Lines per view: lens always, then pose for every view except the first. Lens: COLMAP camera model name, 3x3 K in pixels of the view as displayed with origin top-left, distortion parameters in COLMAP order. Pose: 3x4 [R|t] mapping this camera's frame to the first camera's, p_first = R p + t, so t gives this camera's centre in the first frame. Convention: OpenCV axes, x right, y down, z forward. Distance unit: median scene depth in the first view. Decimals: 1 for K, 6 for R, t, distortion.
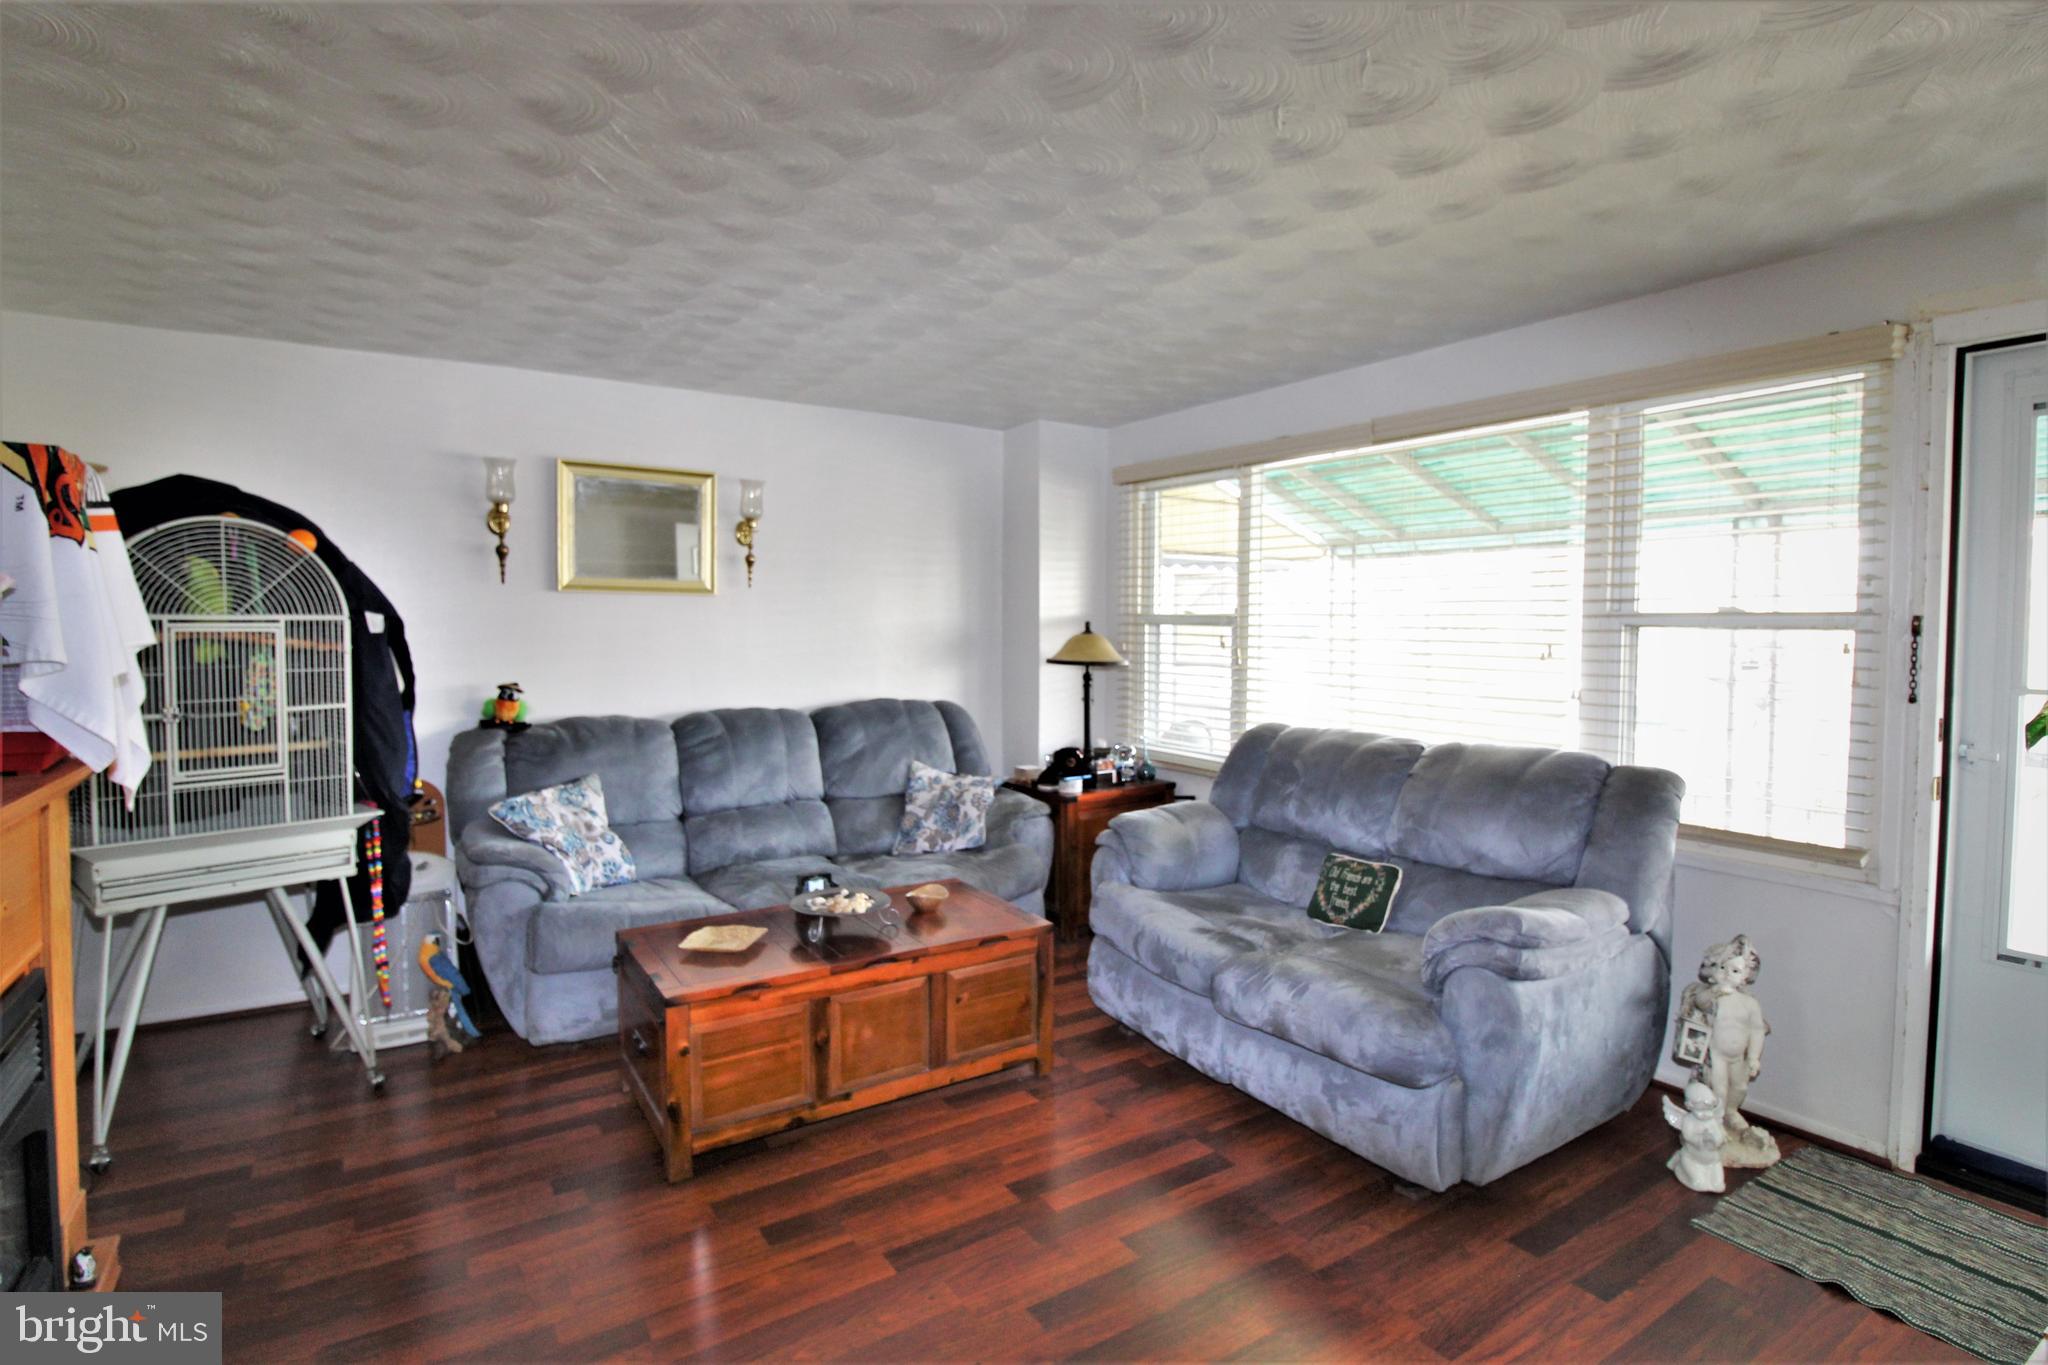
lens RADIAL K [[1008.3, 0, 1024.9], [0, 1008.3, 668.7], [0, 0, 1]] dist [0.000074, -0.013748]
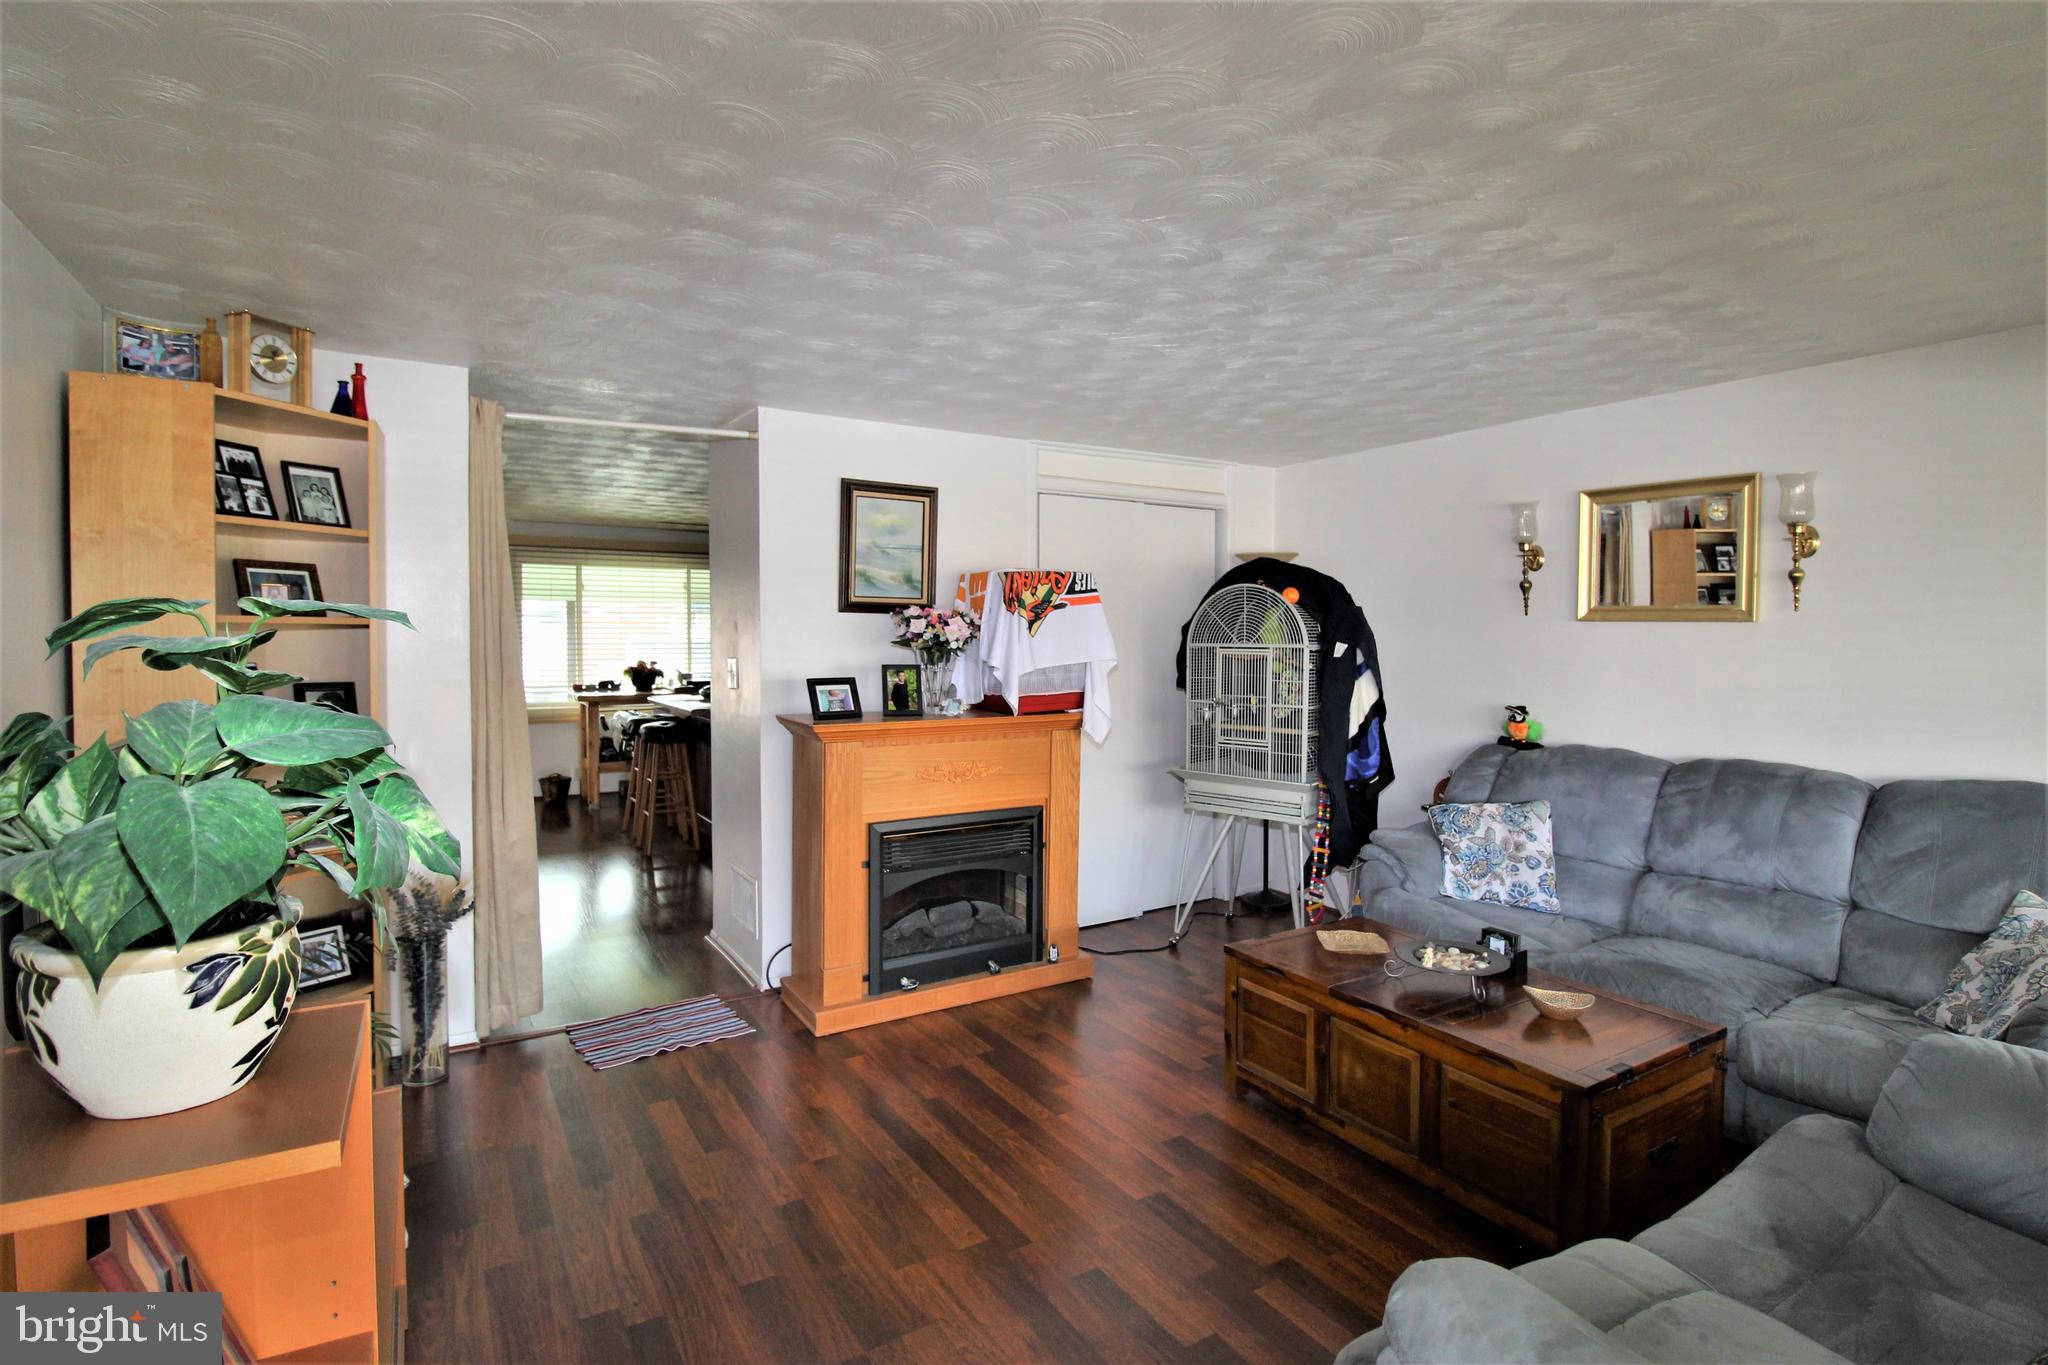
lens RADIAL K [[990.9, 0, 1018.6], [0, 990.9, 664.0], [0, 0, 1]] dist [-0.001691, -0.016268]
pose [[-0.028277, 0.030397, -0.999138, 0.583973], [-0.051272, 0.998178, 0.031818, -0.037837], [0.998284, 0.052127, -0.026667, 0.486148]]
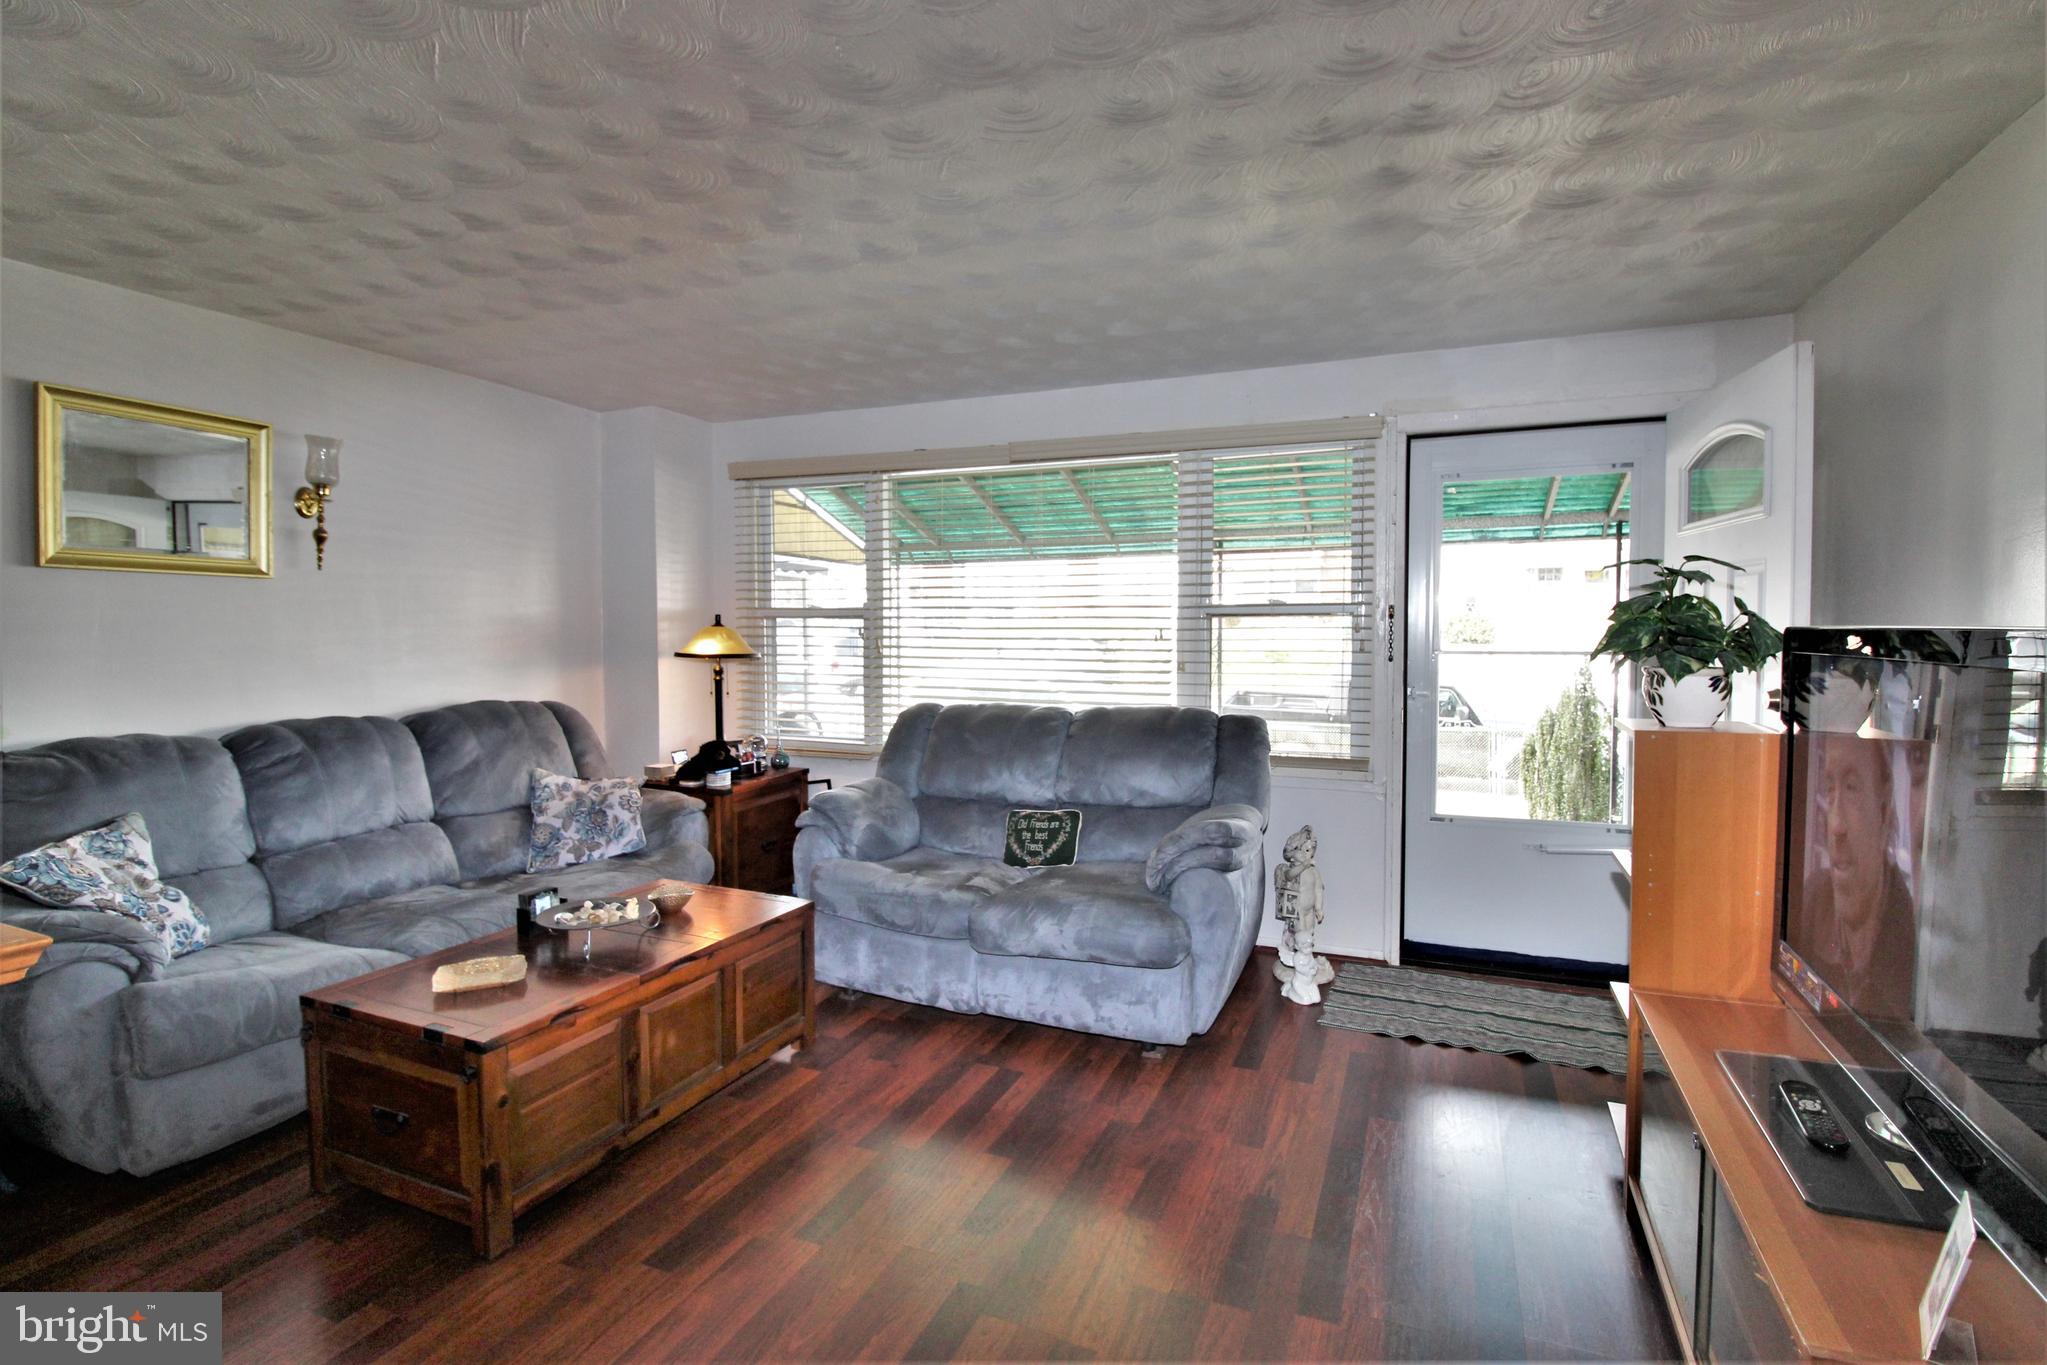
lens RADIAL K [[969.2, 0, 1027.9], [0, 969.2, 667.6], [0, 0, 1]] dist [-0.000911, -0.013871]
pose [[0.828923, -0.025803, 0.558767, -0.272865], [0.029554, 0.999560, 0.002315, 0.015568], [-0.558581, 0.014595, 0.829321, 0.043836]]
